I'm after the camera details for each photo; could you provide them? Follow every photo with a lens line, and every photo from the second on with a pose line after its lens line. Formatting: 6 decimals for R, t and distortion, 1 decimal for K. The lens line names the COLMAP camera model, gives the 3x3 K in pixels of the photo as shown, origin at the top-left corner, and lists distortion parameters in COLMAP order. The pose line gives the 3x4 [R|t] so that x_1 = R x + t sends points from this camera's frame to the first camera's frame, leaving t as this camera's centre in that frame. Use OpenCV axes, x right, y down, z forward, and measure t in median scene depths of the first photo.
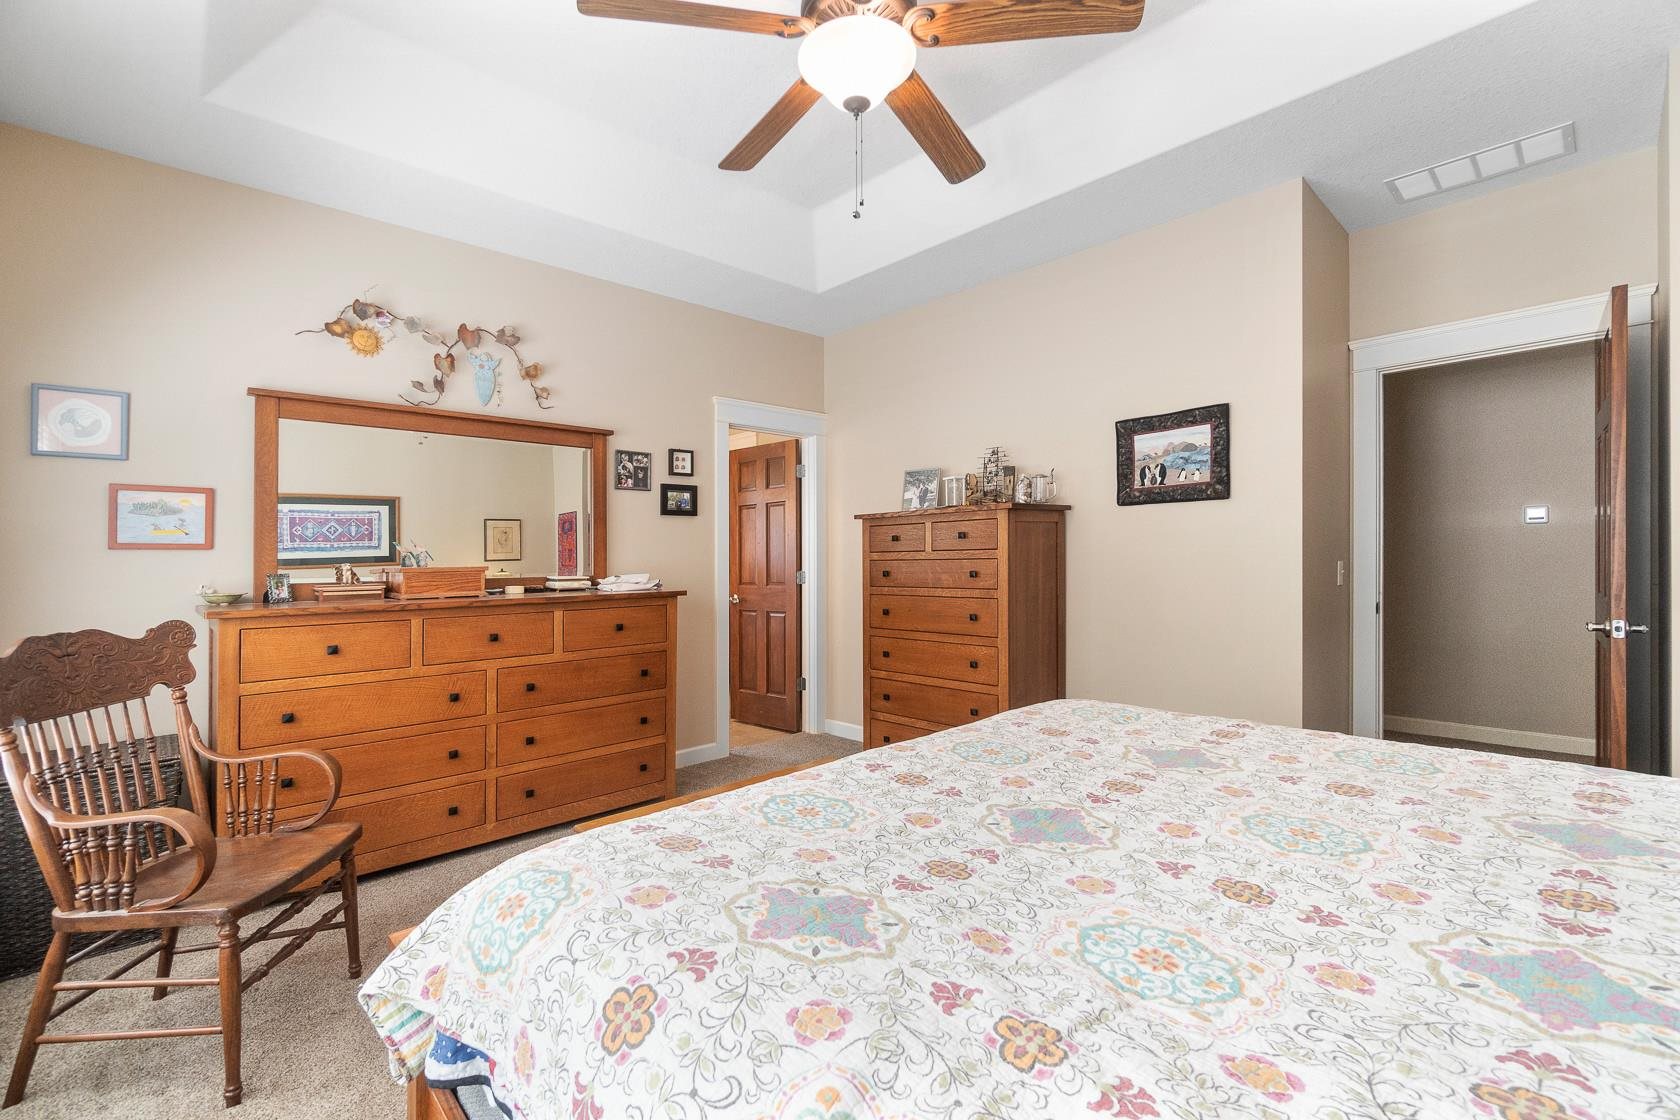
lens RADIAL K [[727.7, 0, 851.5], [0, 727.7, 561.9], [0, 0, 1]] dist [-0.015929, -0.000274]
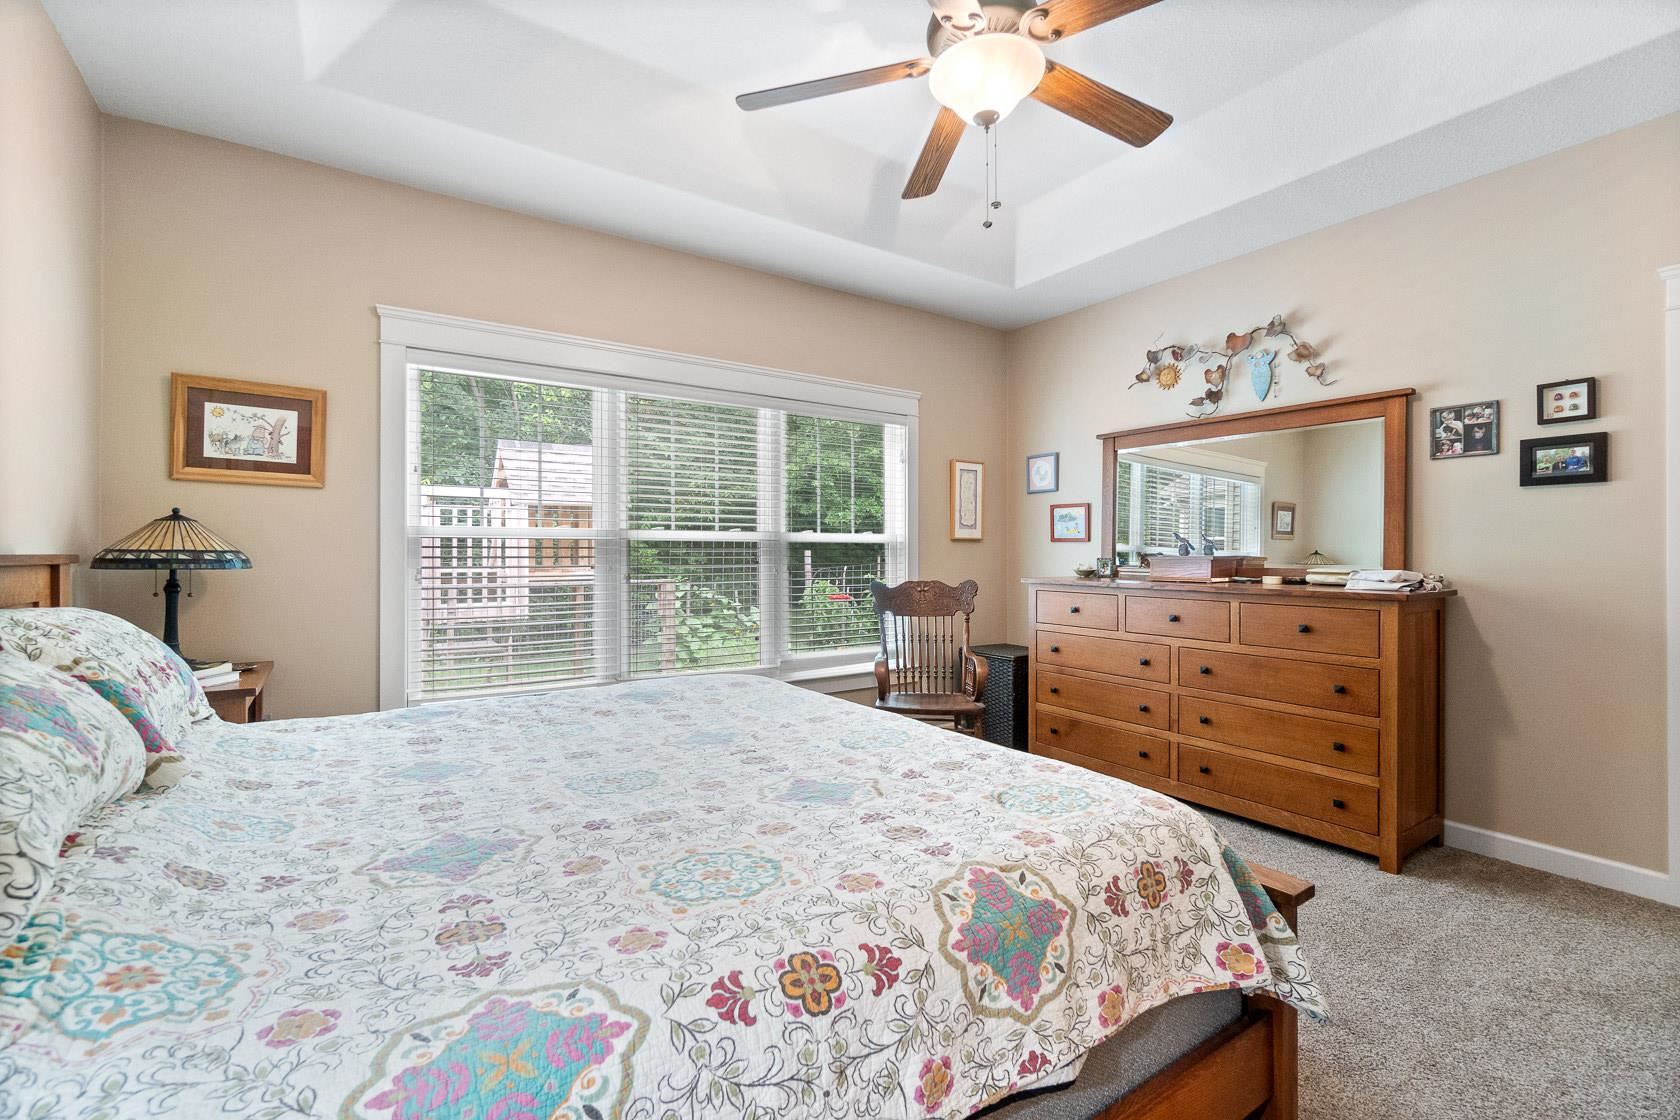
lens RADIAL K [[727.7, 0, 781.4], [0, 727.7, 534.9], [0, 0, 1]] dist [-0.015929, -0.000274]
pose [[-0.229495, -0.010136, -0.973257, 0.684189], [-0.004398, 0.999946, -0.009377, -0.011890], [0.973300, 0.002128, -0.229527, 0.595022]]
